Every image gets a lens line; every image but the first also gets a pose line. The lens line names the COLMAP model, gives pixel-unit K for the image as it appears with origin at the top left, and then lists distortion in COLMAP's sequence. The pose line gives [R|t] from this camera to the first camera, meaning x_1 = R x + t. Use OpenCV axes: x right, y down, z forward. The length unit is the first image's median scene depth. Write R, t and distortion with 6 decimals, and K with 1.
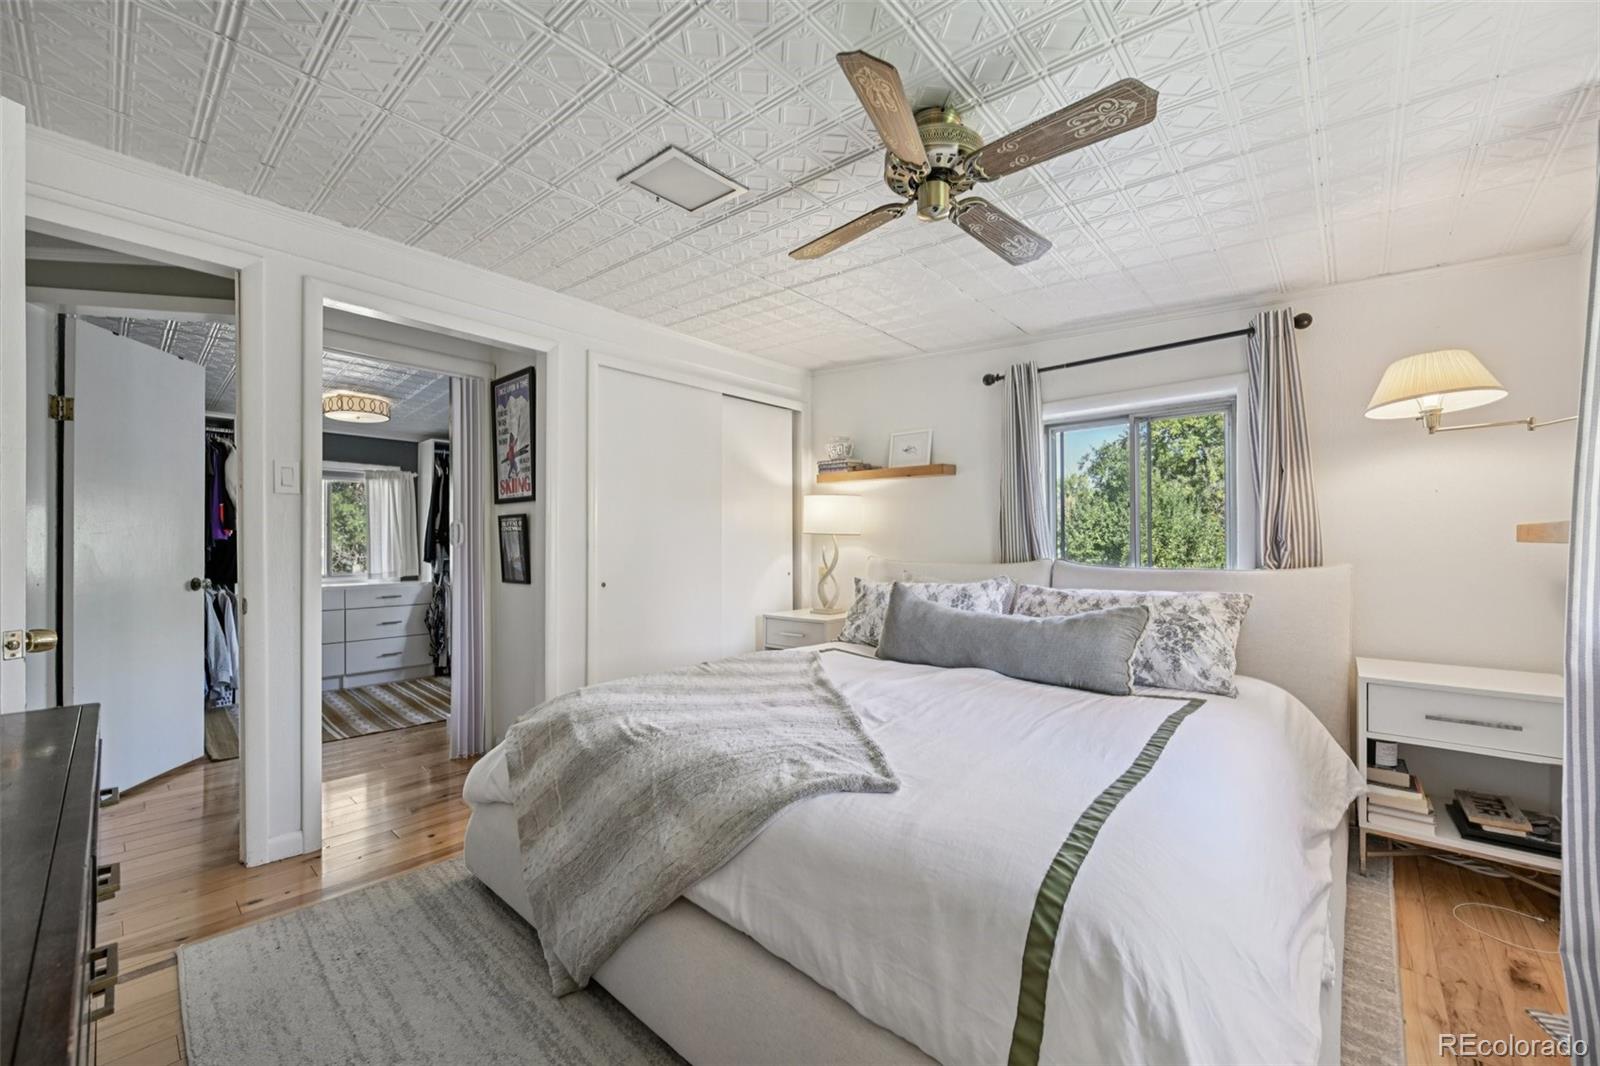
lens RADIAL K [[626.4, 0, 804.6], [0, 626.4, 539.3], [0, 0, 1]] dist [-0.000922, 0.000121]
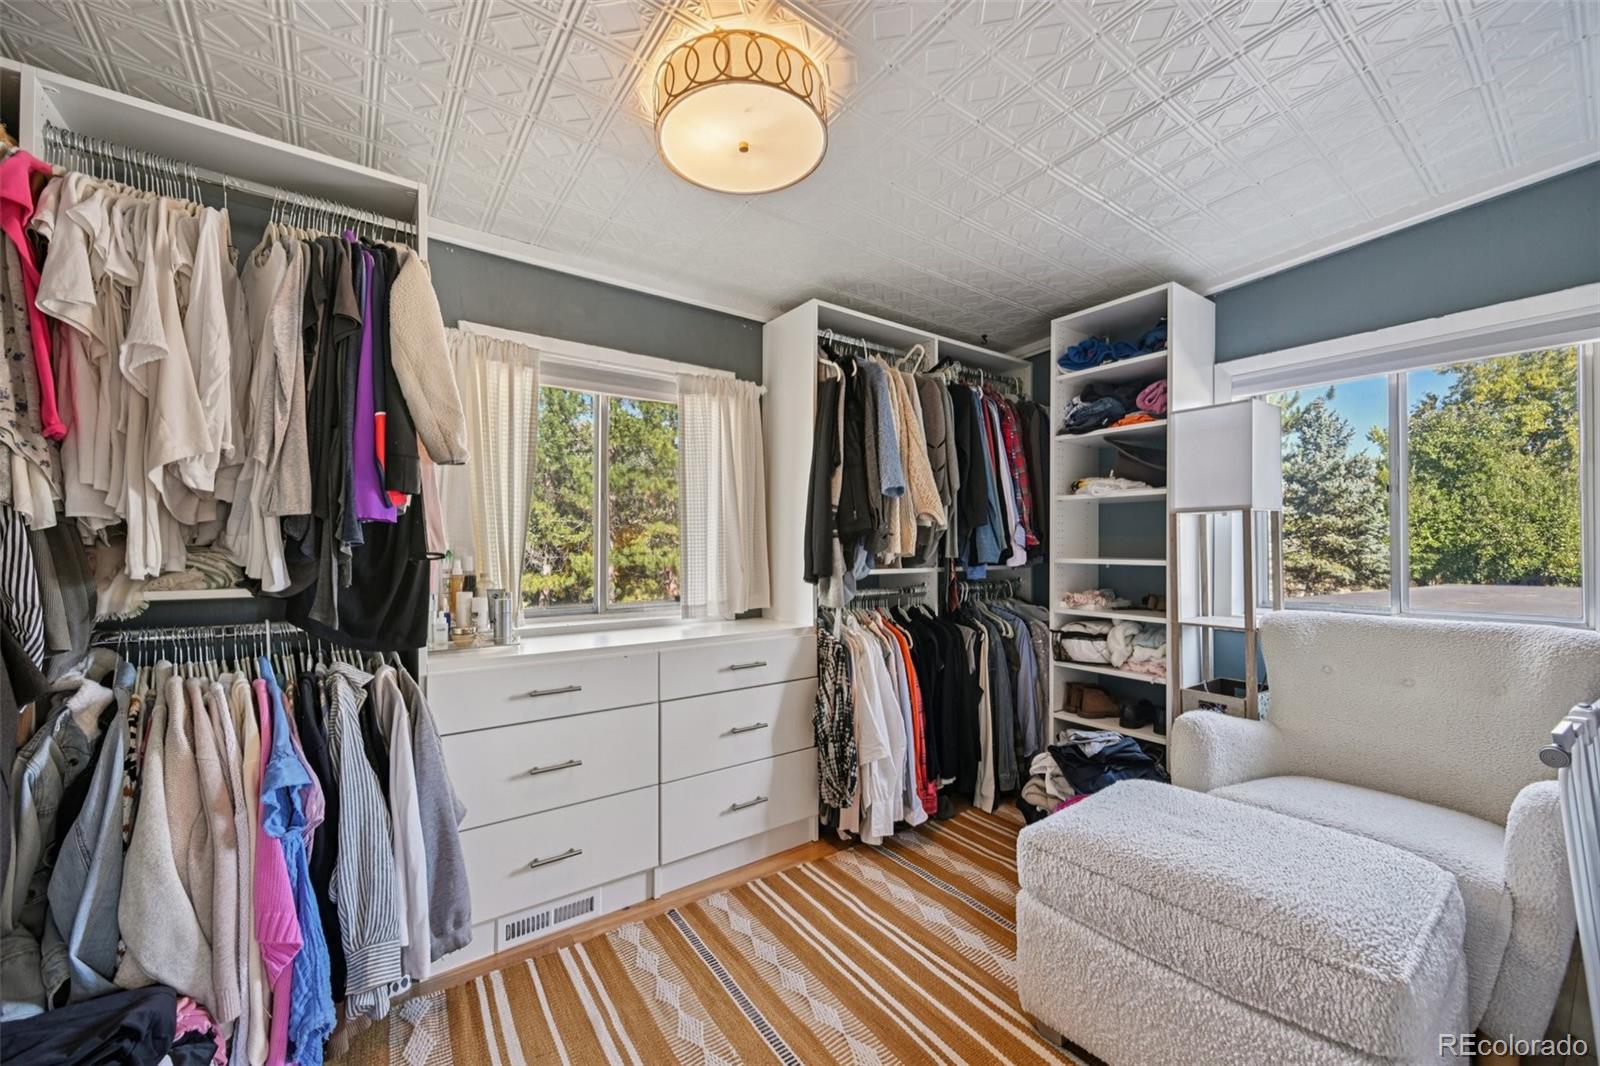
lens RADIAL K [[644.3, 0, 798.8], [0, 644.3, 548.3], [0, 0, 1]] dist [-0.001465, 0.000262]
pose [[0.964717, 0.005726, -0.263227, -0.135551], [-0.001734, 0.999880, 0.015395, 0.001936], [0.263284, -0.014395, 0.964611, 0.157375]]
